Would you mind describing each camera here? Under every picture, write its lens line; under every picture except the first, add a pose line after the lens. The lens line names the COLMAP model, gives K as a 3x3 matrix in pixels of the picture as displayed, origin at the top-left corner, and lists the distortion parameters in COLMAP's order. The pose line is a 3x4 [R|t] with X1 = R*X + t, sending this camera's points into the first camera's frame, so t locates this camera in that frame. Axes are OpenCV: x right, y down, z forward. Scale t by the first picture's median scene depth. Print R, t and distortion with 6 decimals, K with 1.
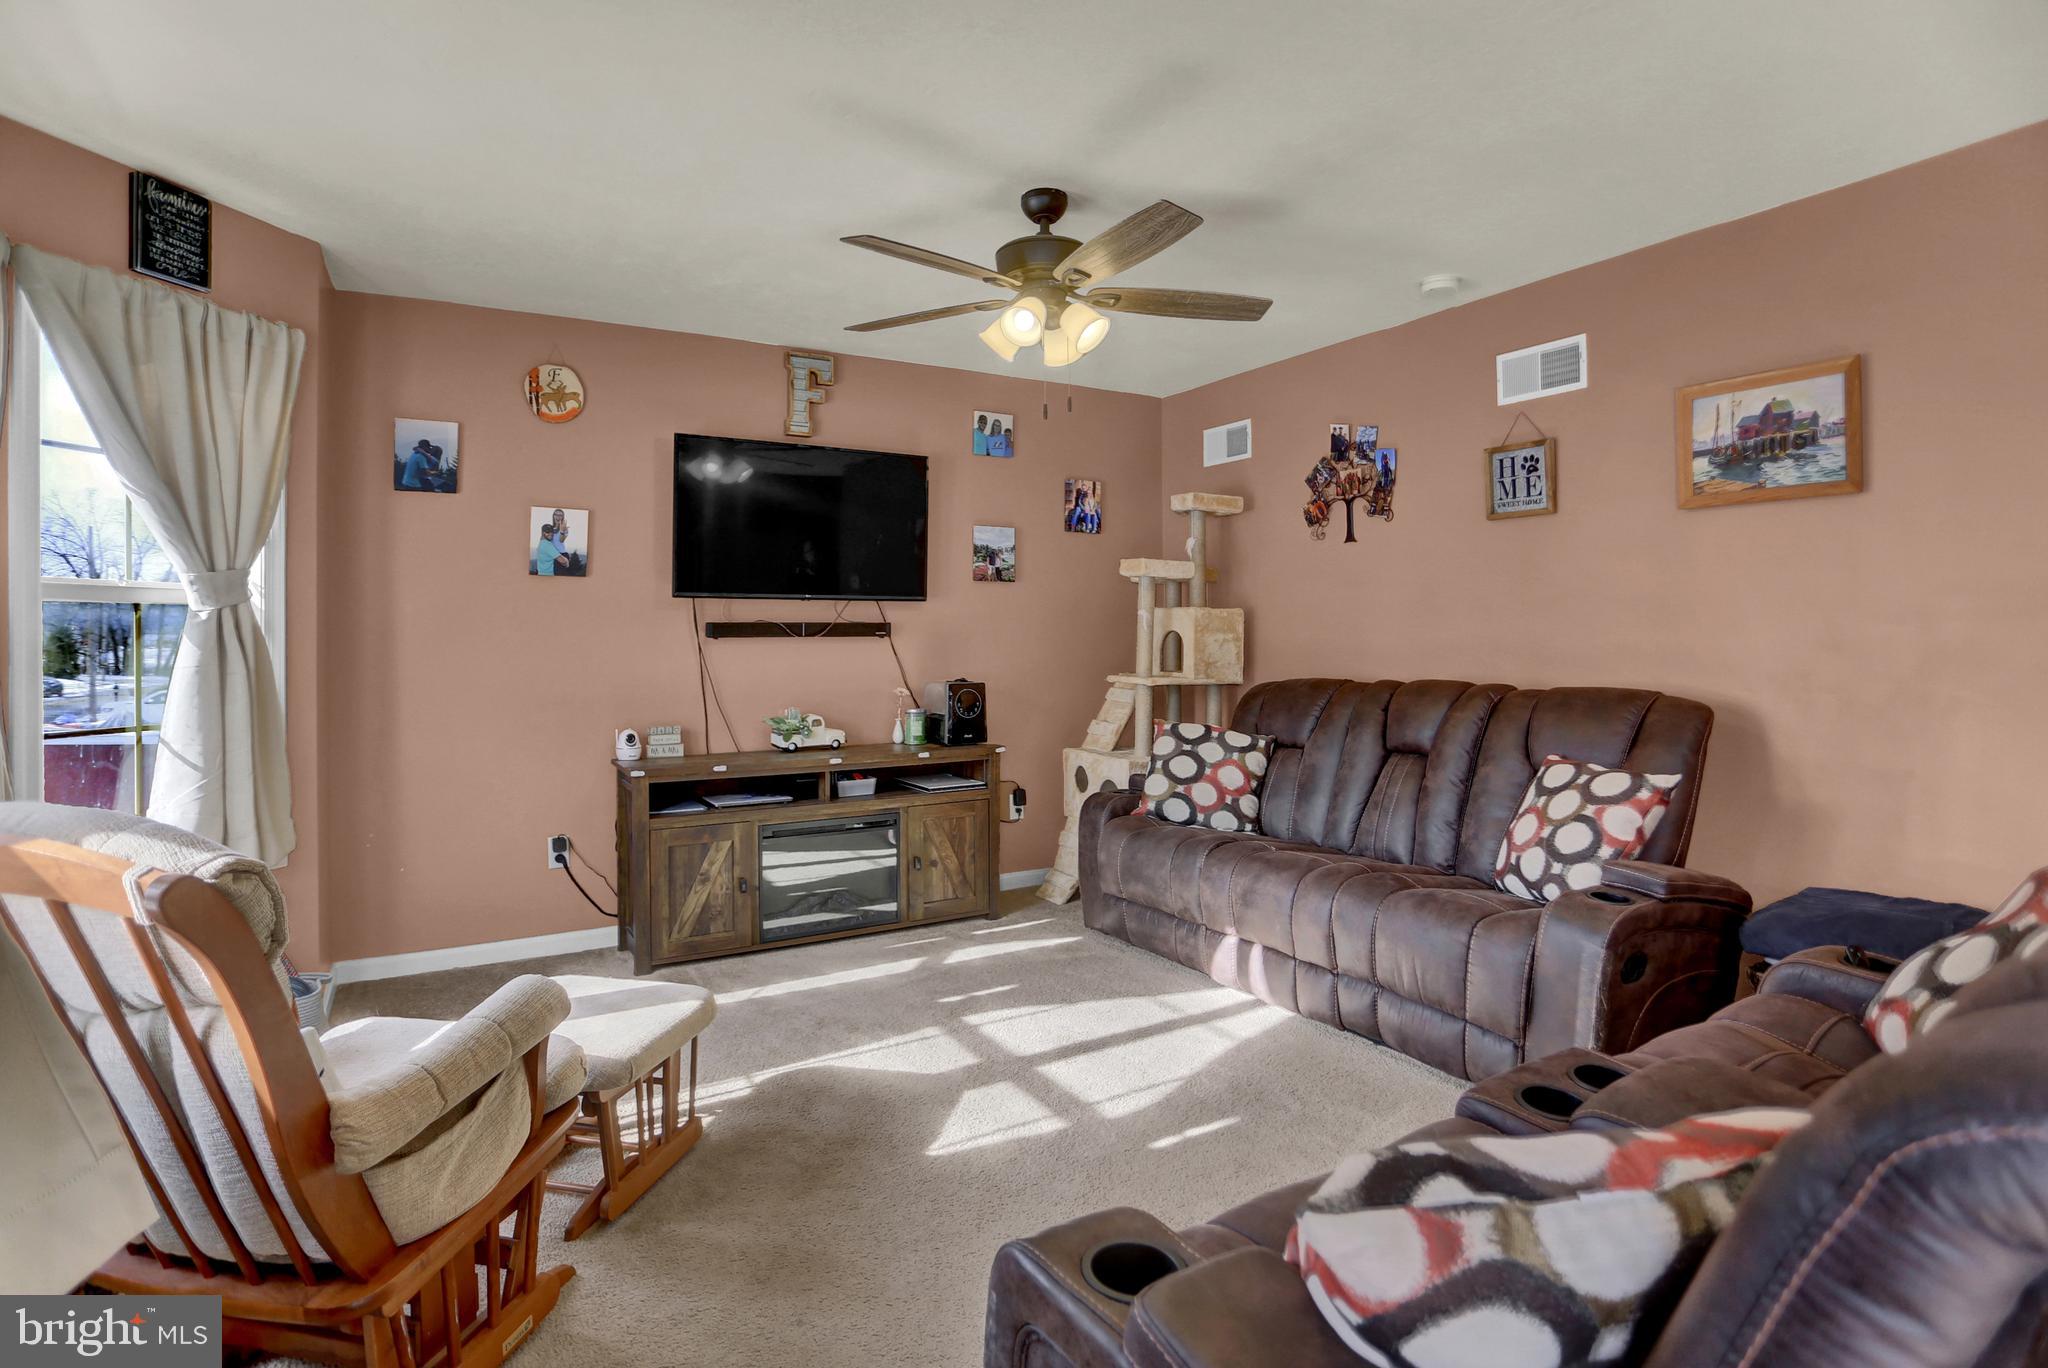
lens RADIAL K [[1071.4, 0, 968.5], [0, 1071.4, 623.4], [0, 0, 1]] dist [-0.062327, 0.027238]
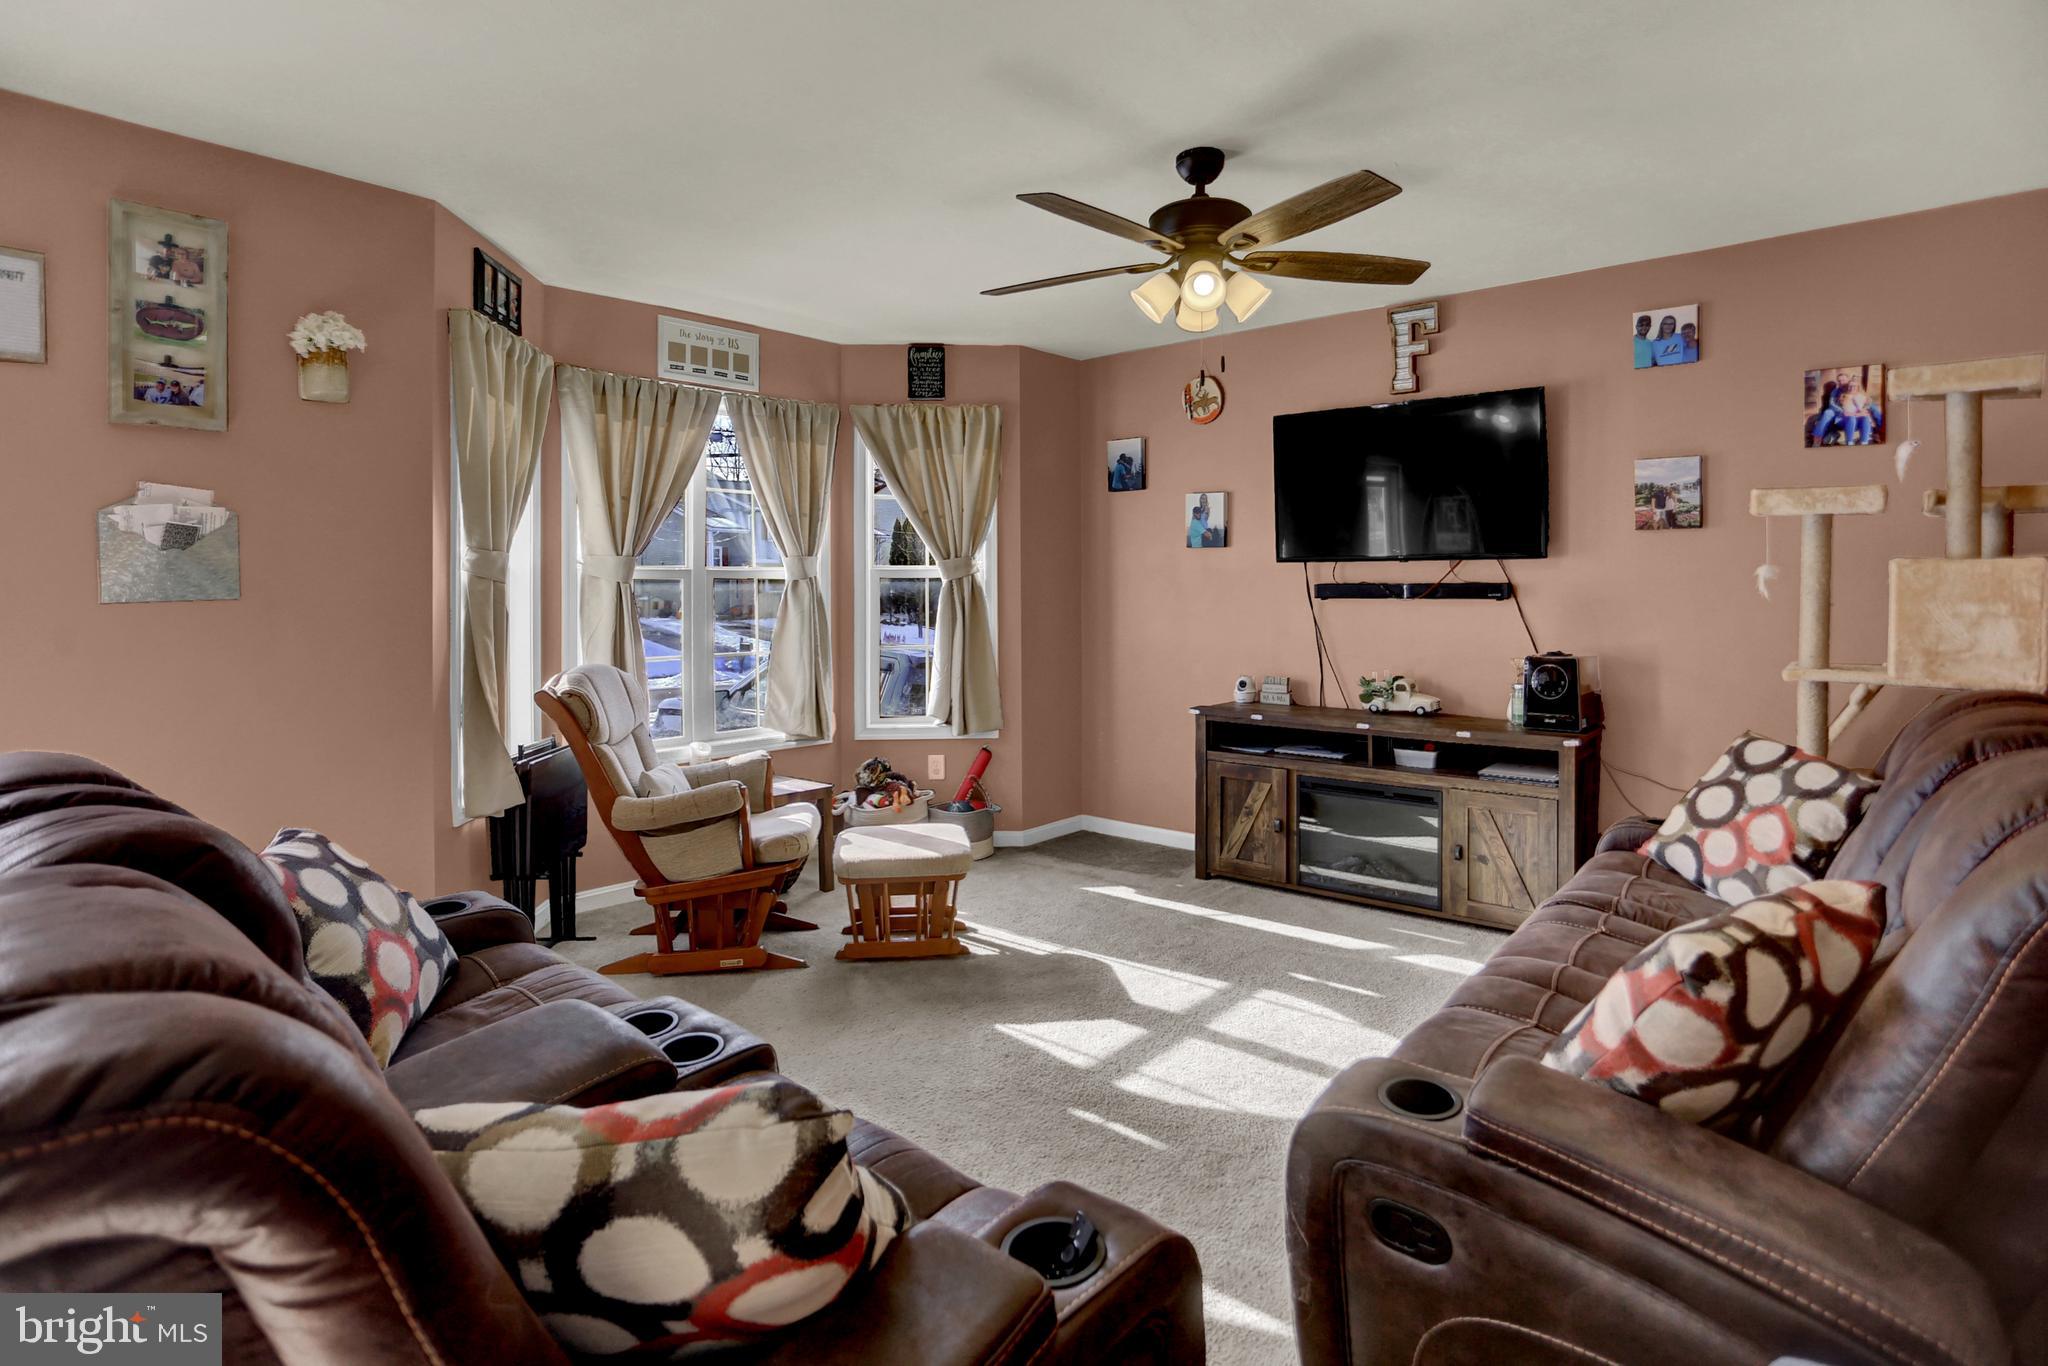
lens RADIAL K [[1071.4, 0, 1061.0], [0, 1071.4, 583.9], [0, 0, 1]] dist [-0.062327, 0.027238]
pose [[0.328814, 0.003638, -0.944388, 0.695738], [0.013739, 0.999868, 0.008636, -0.014291], [0.944295, -0.015815, 0.328721, 0.404281]]
